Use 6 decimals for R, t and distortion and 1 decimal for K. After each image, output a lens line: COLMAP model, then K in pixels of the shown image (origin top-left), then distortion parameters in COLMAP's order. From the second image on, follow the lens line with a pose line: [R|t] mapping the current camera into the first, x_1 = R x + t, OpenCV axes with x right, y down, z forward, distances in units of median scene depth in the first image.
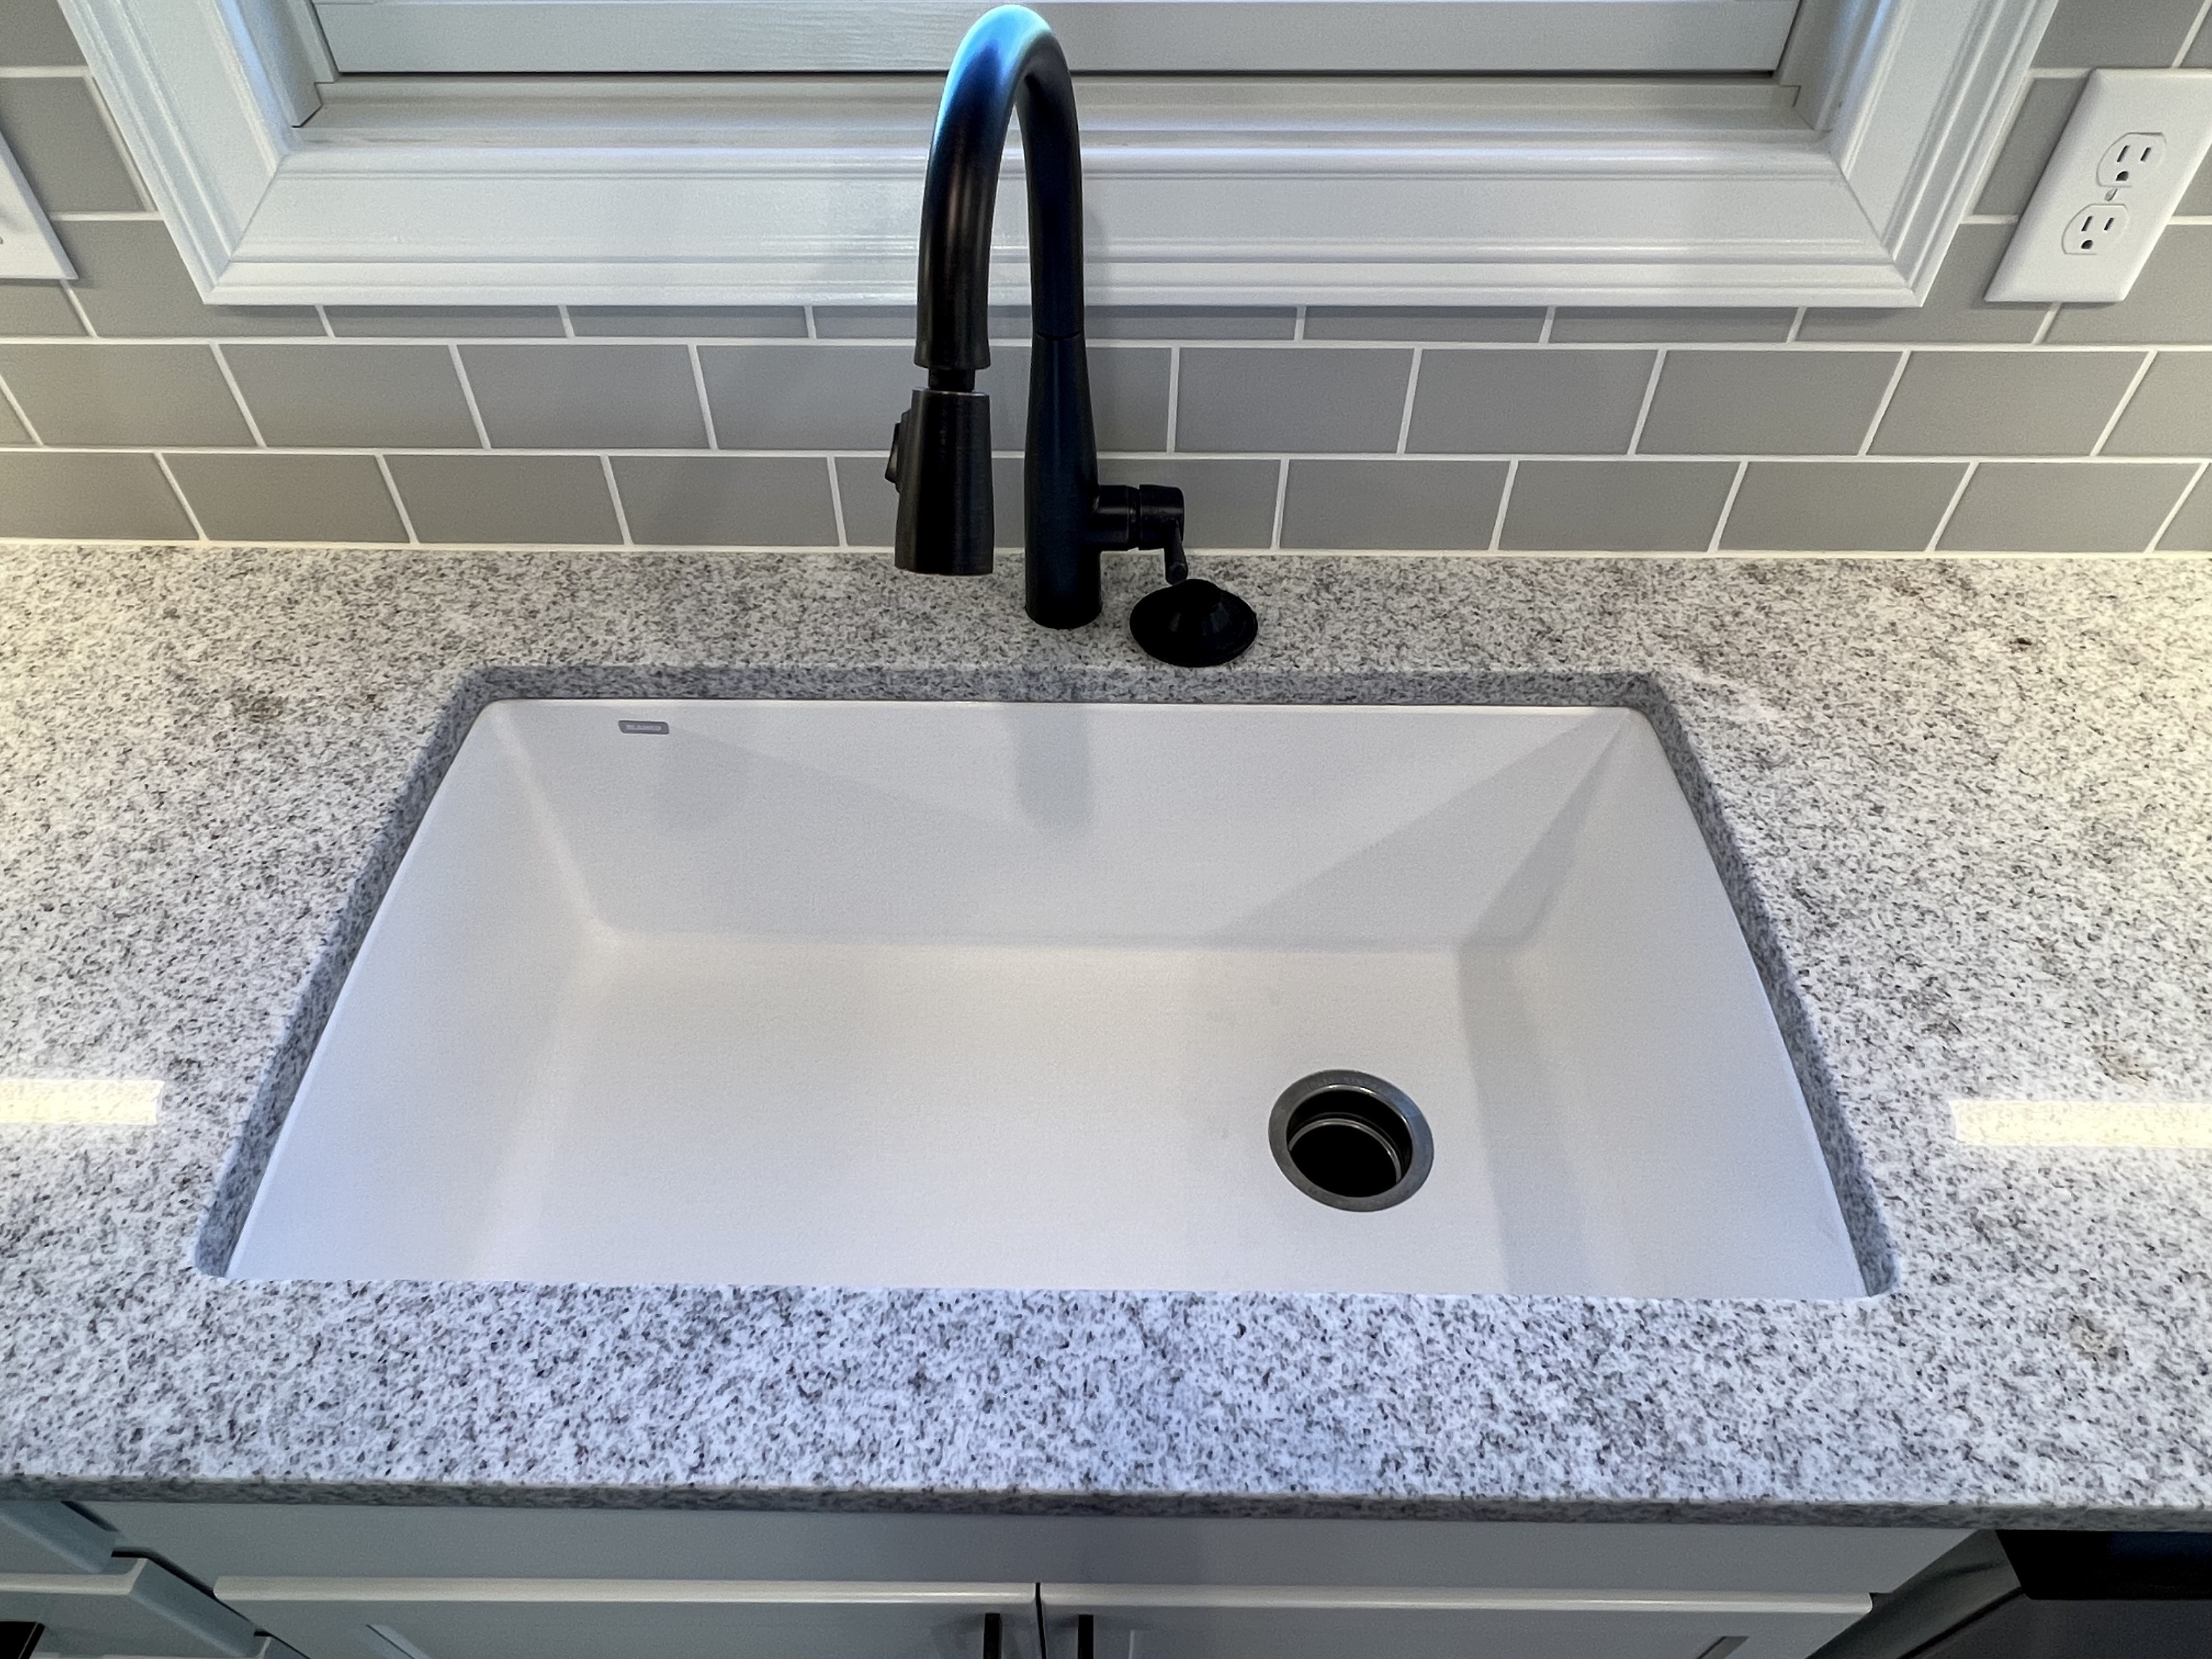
lens RADIAL K [[1402.5, 0, 1106.0], [0, 1402.5, 829.5], [0, 0, 1]] dist [0.002961, -0.000045]
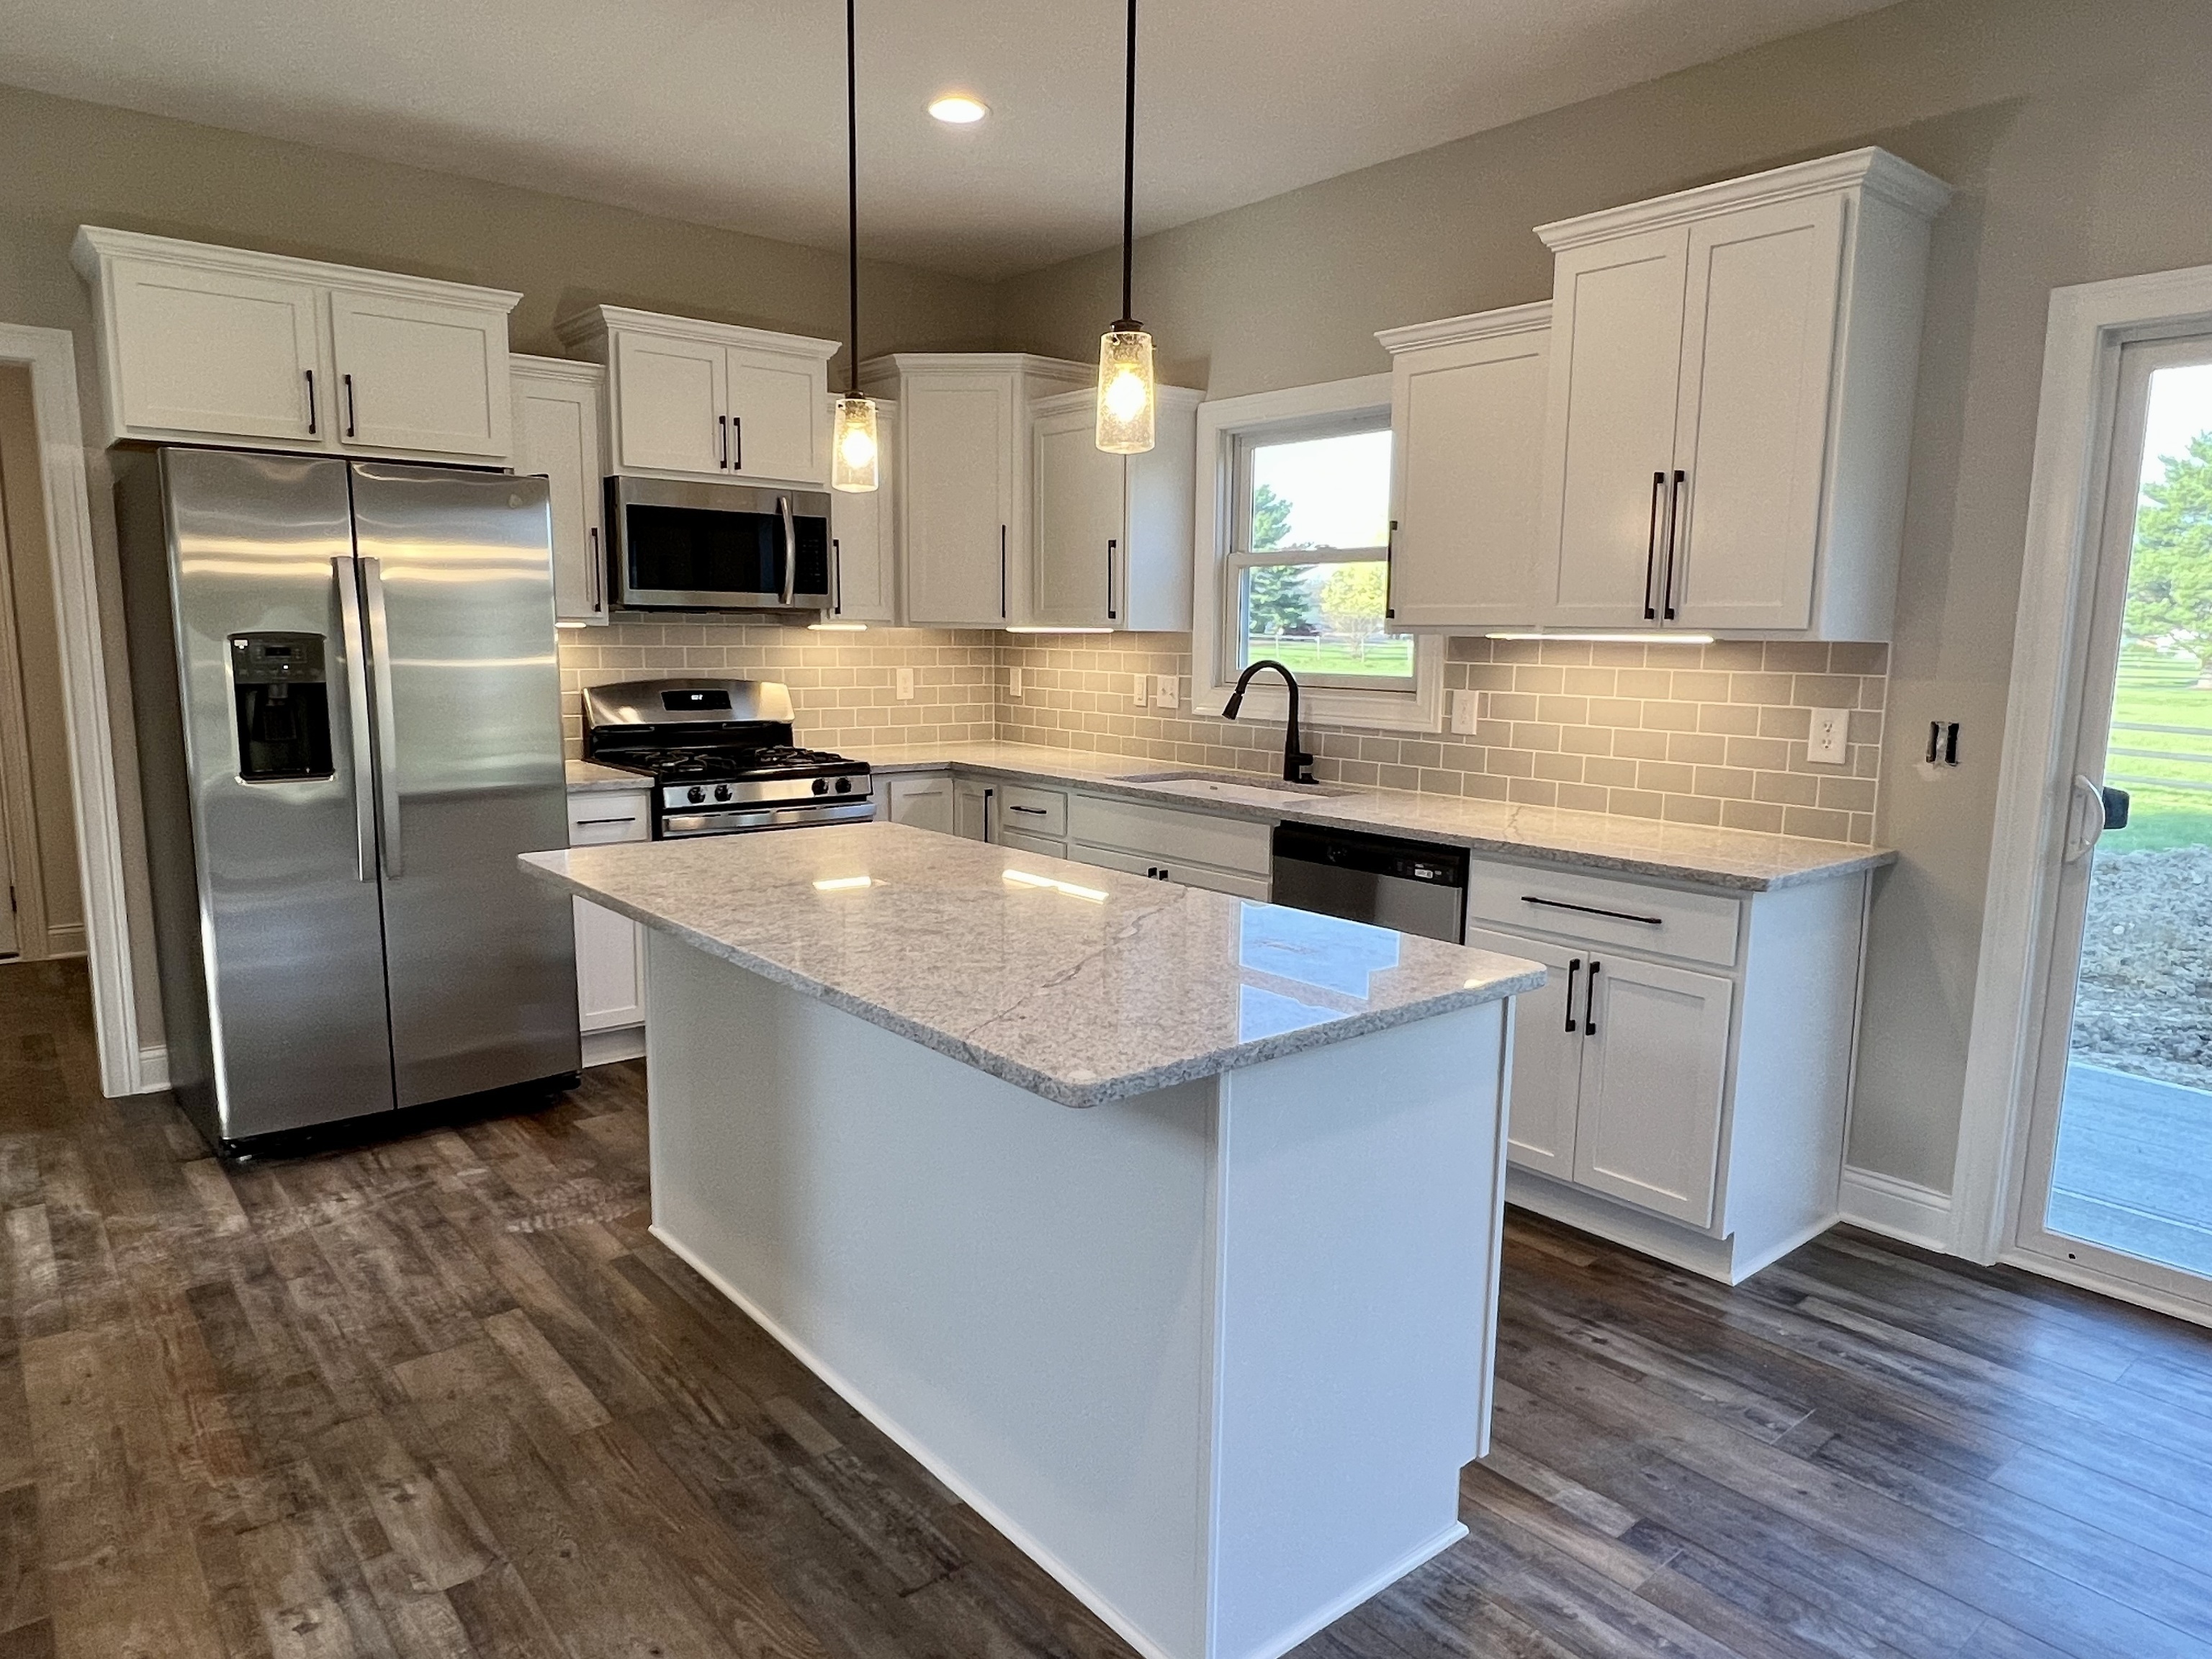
lens RADIAL K [[1421.1, 0, 1103.2], [0, 1421.1, 861.6], [0, 0, 1]] dist [0.000899, -0.001272]
pose [[0.642760, 0.131147, -0.754758, 3.656364], [-0.364823, 0.918743, -0.151046, 1.229681], [0.673620, 0.372440, 0.638377, -2.822481]]
